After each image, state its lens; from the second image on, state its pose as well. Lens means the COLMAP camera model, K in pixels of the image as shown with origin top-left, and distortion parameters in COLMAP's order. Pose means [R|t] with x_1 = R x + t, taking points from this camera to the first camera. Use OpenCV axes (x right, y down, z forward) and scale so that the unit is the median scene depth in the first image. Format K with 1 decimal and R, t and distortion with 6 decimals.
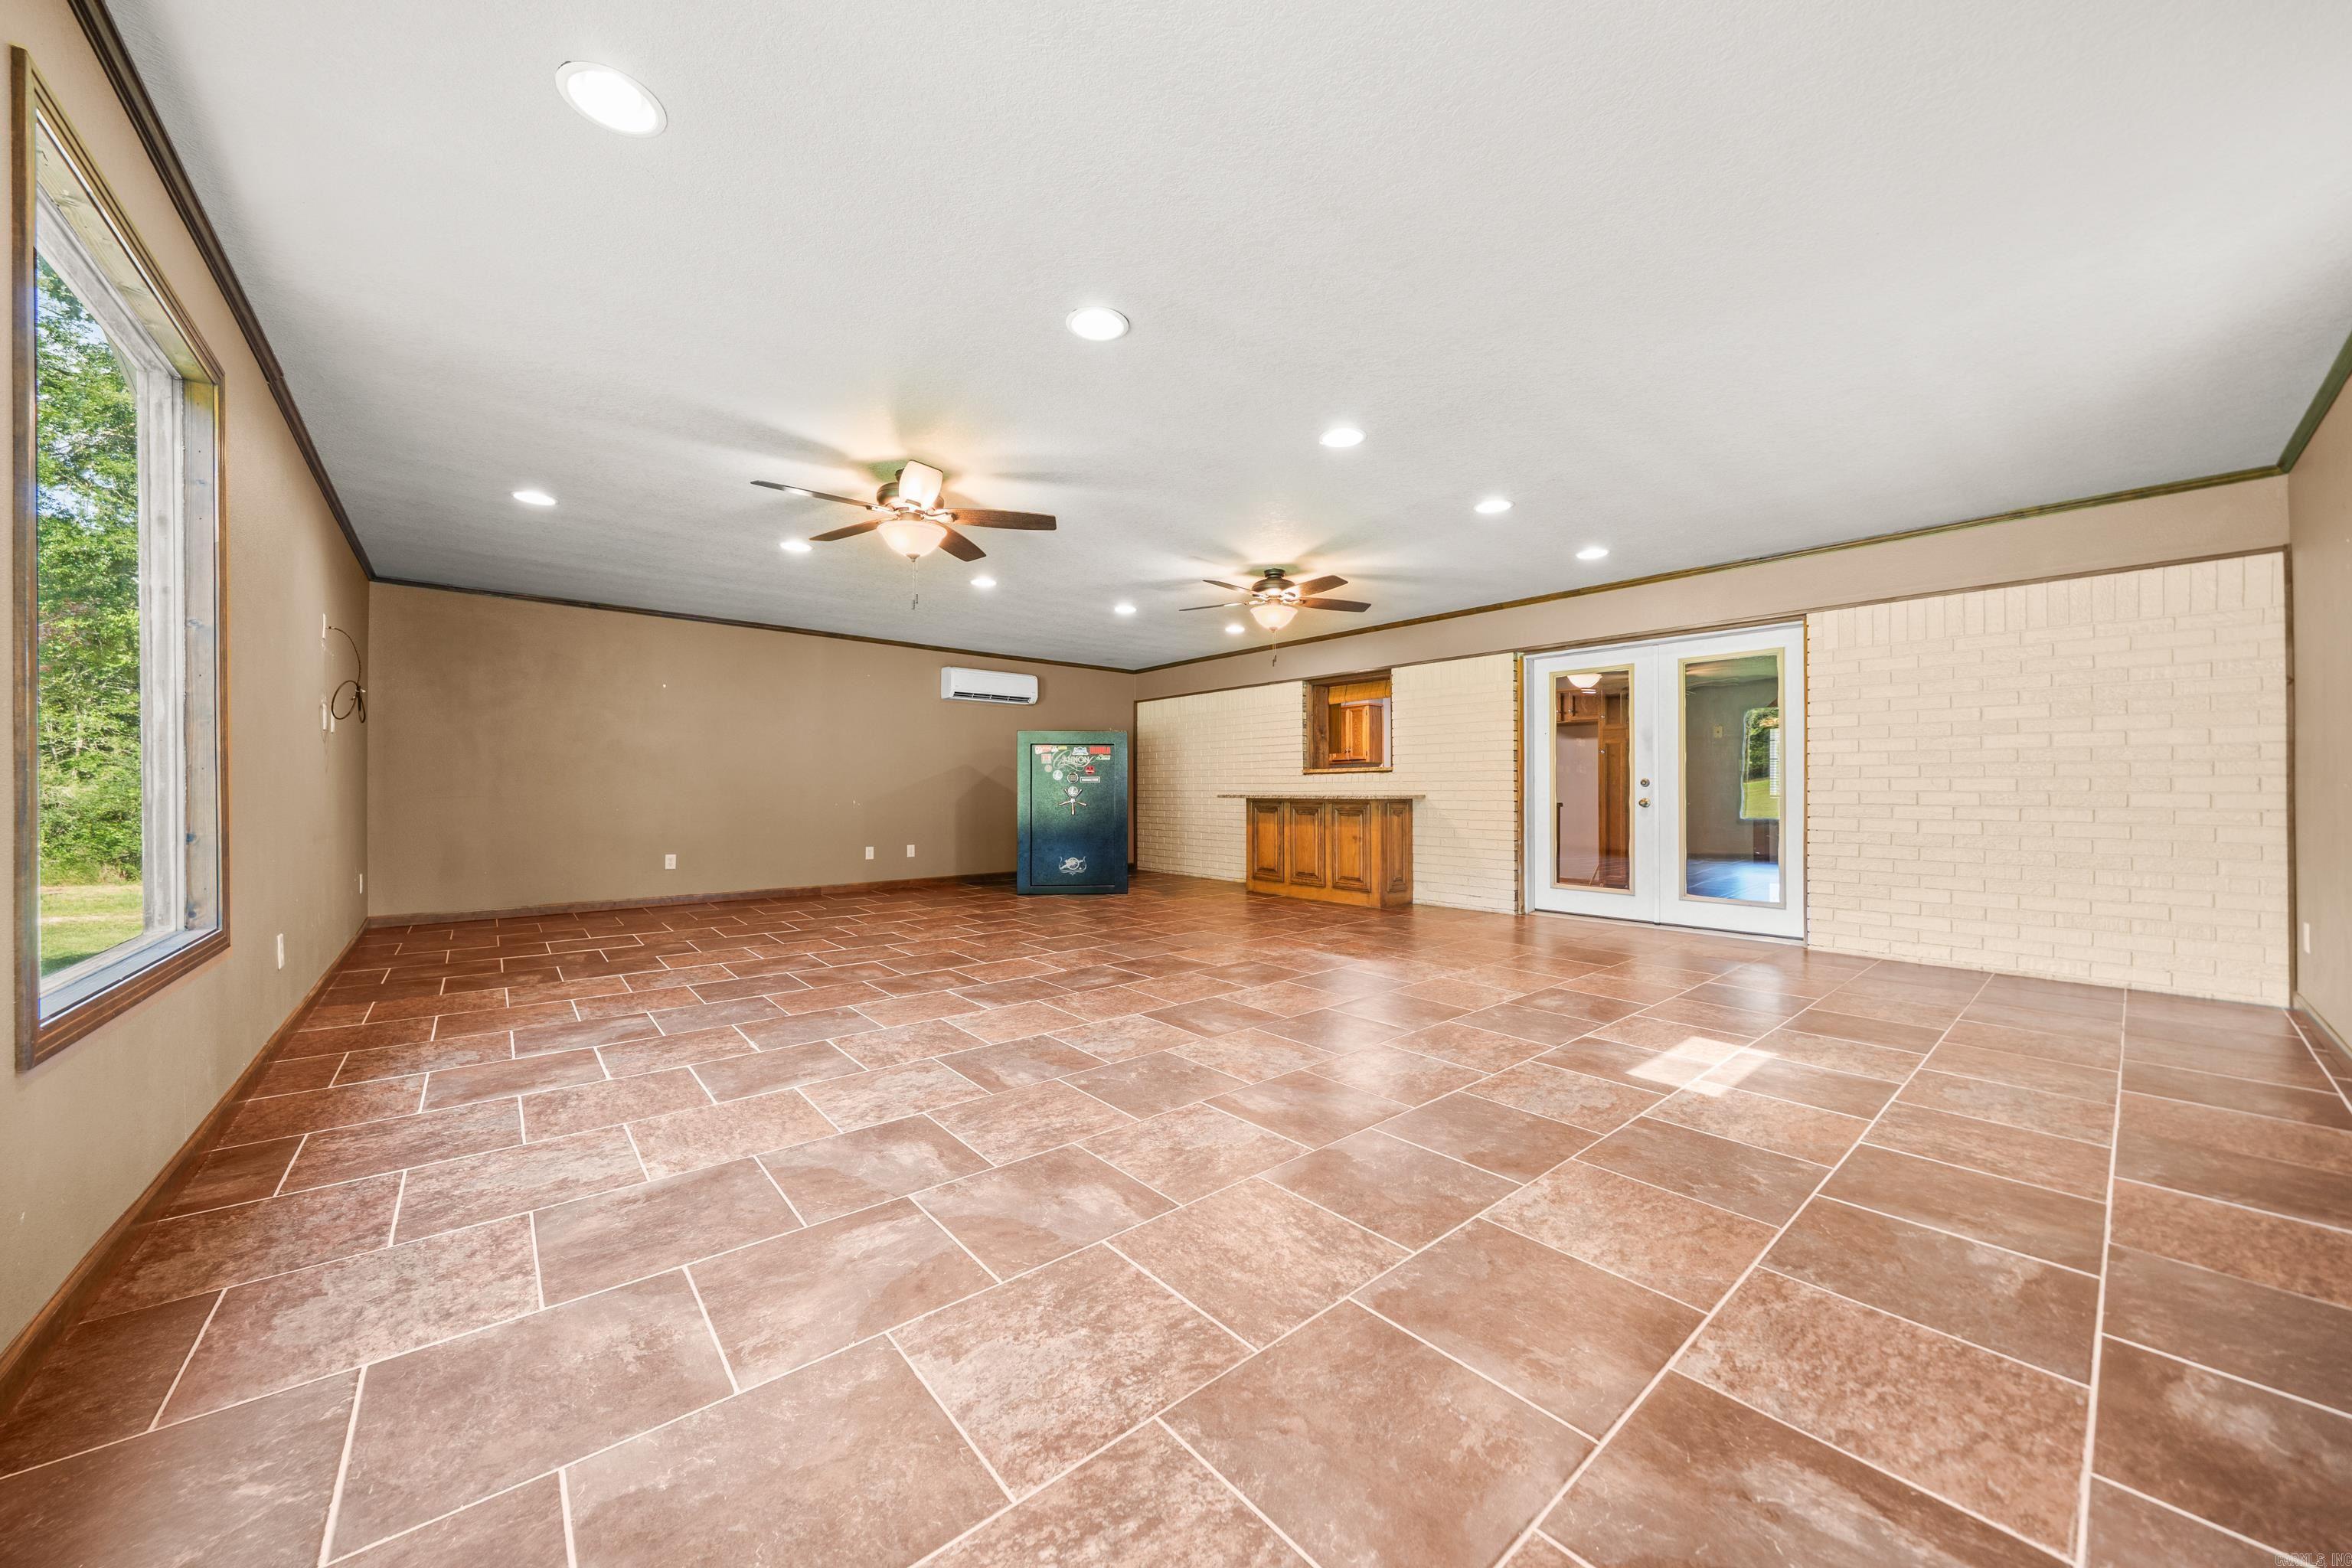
lens RADIAL K [[811.1, 0, 1185.8], [0, 811.1, 776.3], [0, 0, 1]] dist [-0.001418, 0.000030]
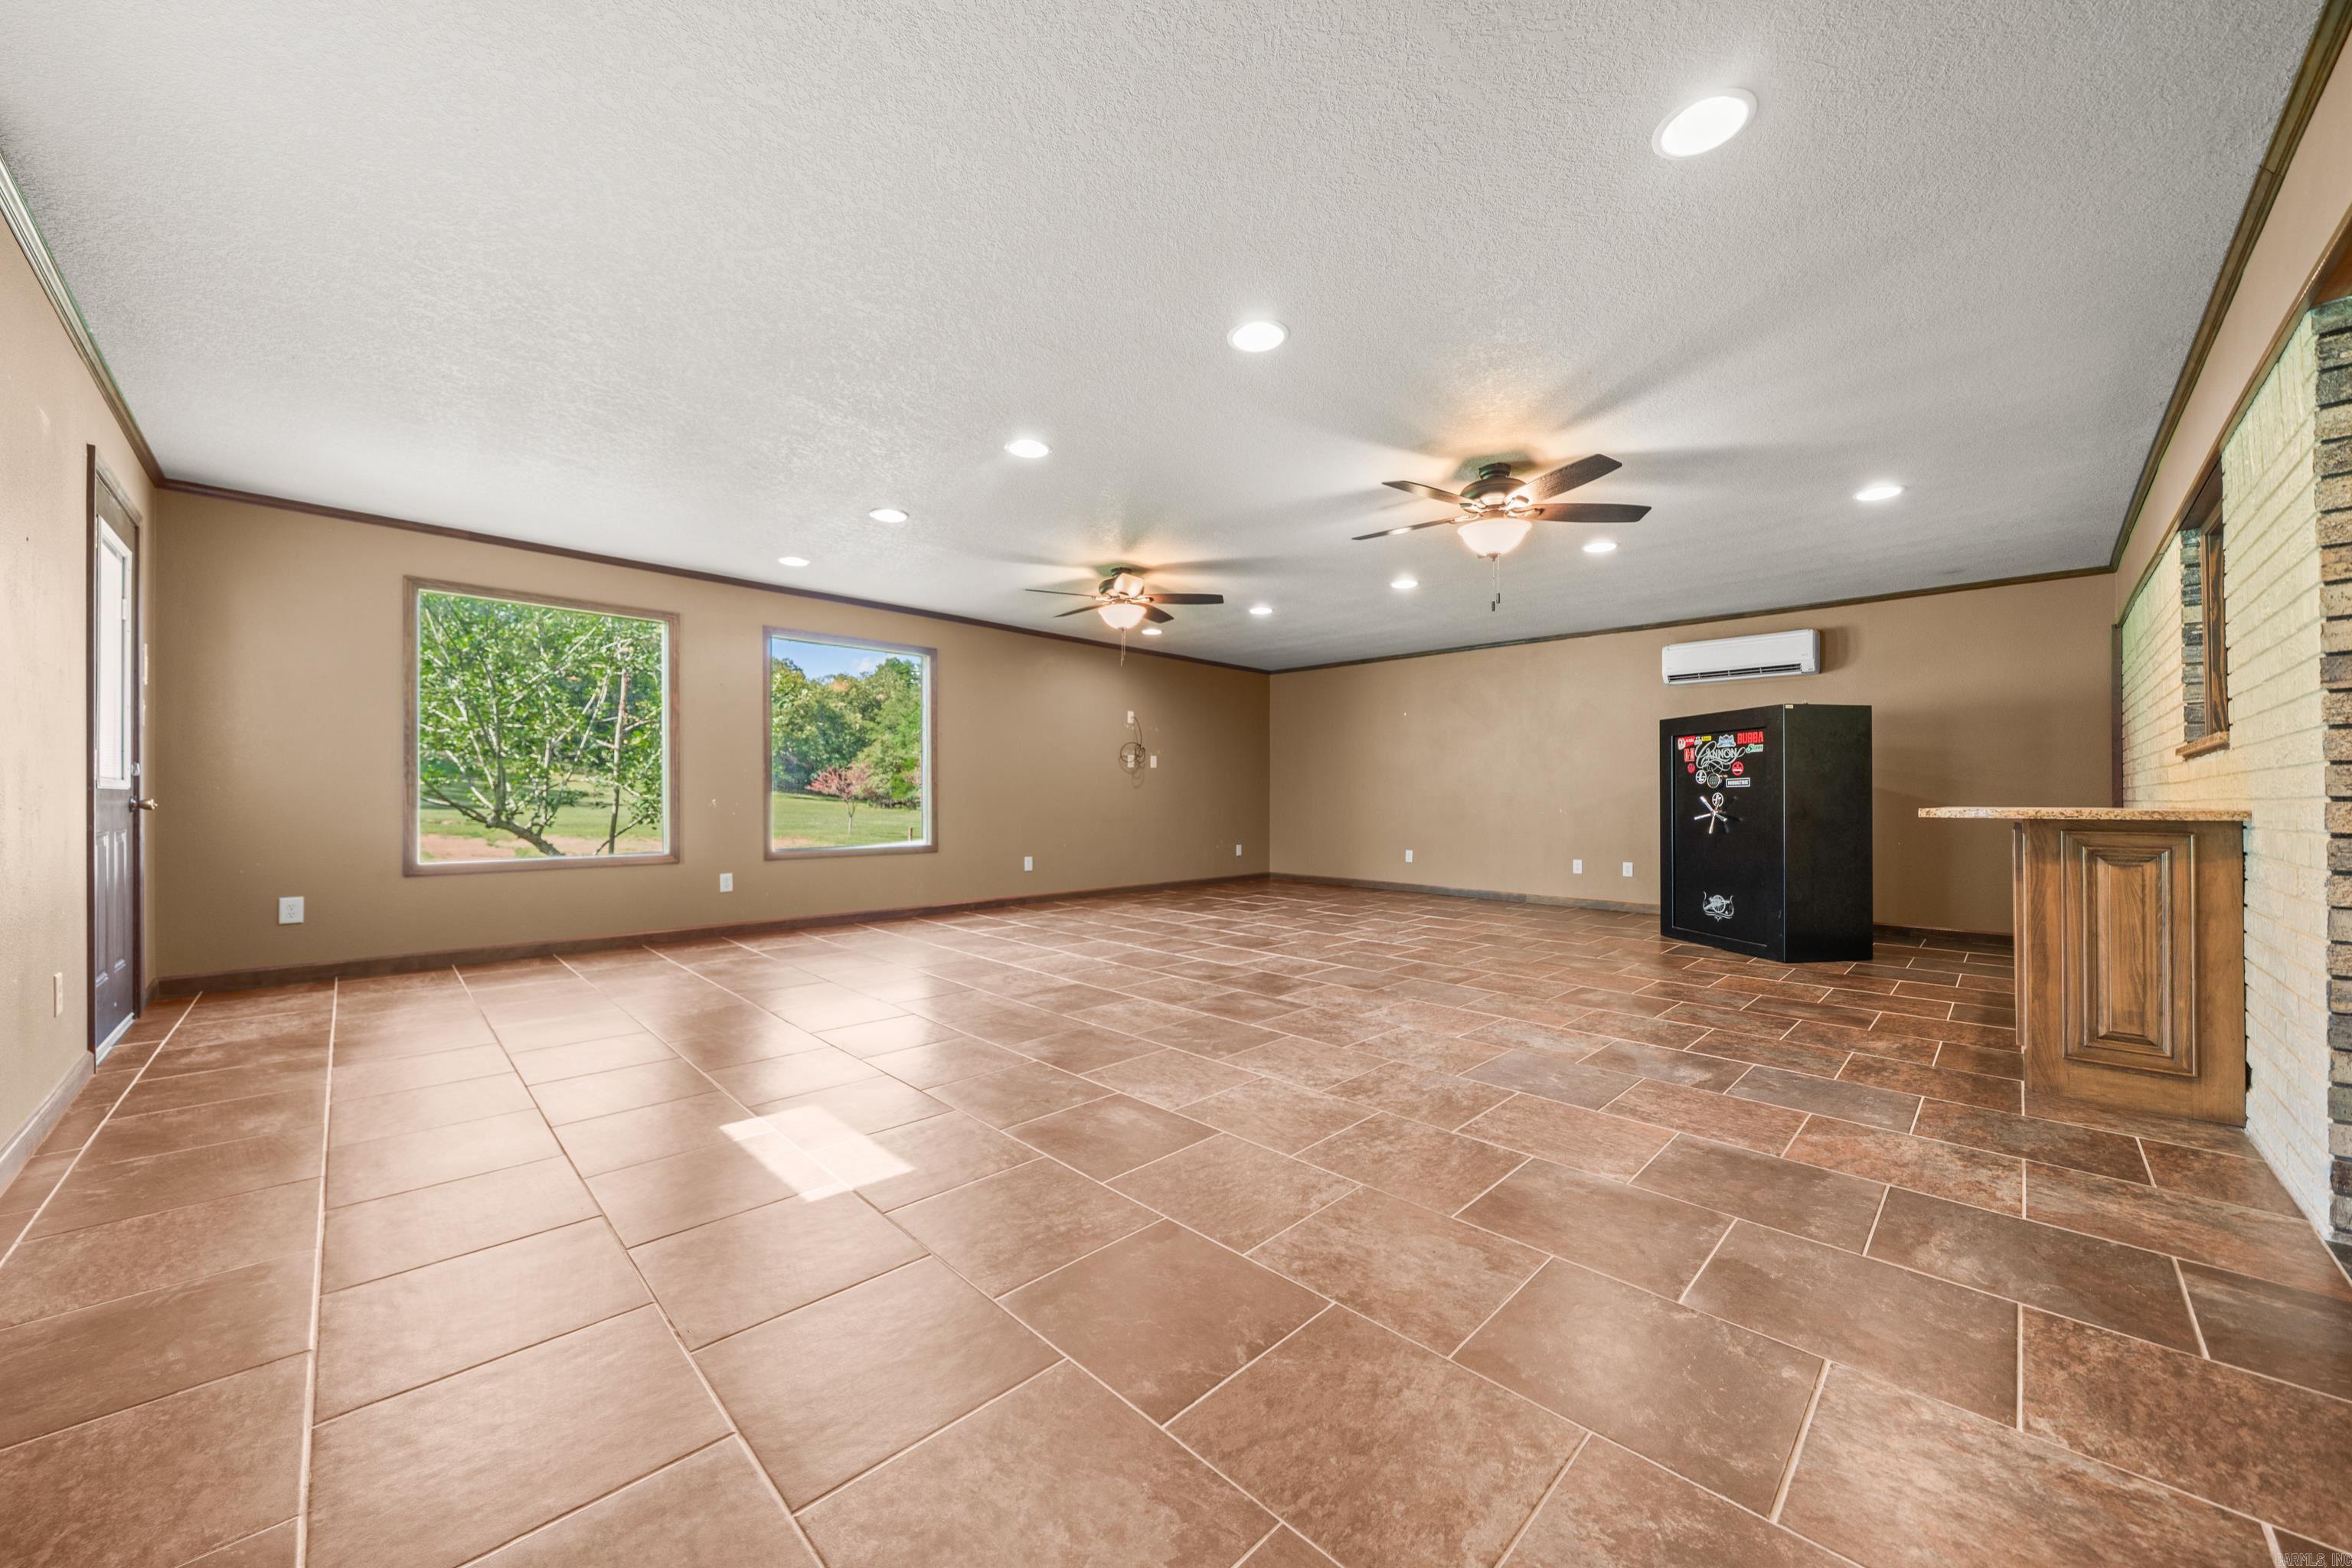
lens RADIAL K [[852.1, 0, 1164.3], [0, 852.1, 778.6], [0, 0, 1]] dist [-0.001365, -0.000082]
pose [[0.065149, -0.022951, -0.997612, 0.622351], [0.012311, 0.999678, -0.022195, 0.012073], [0.997800, -0.010835, 0.065410, 0.541583]]
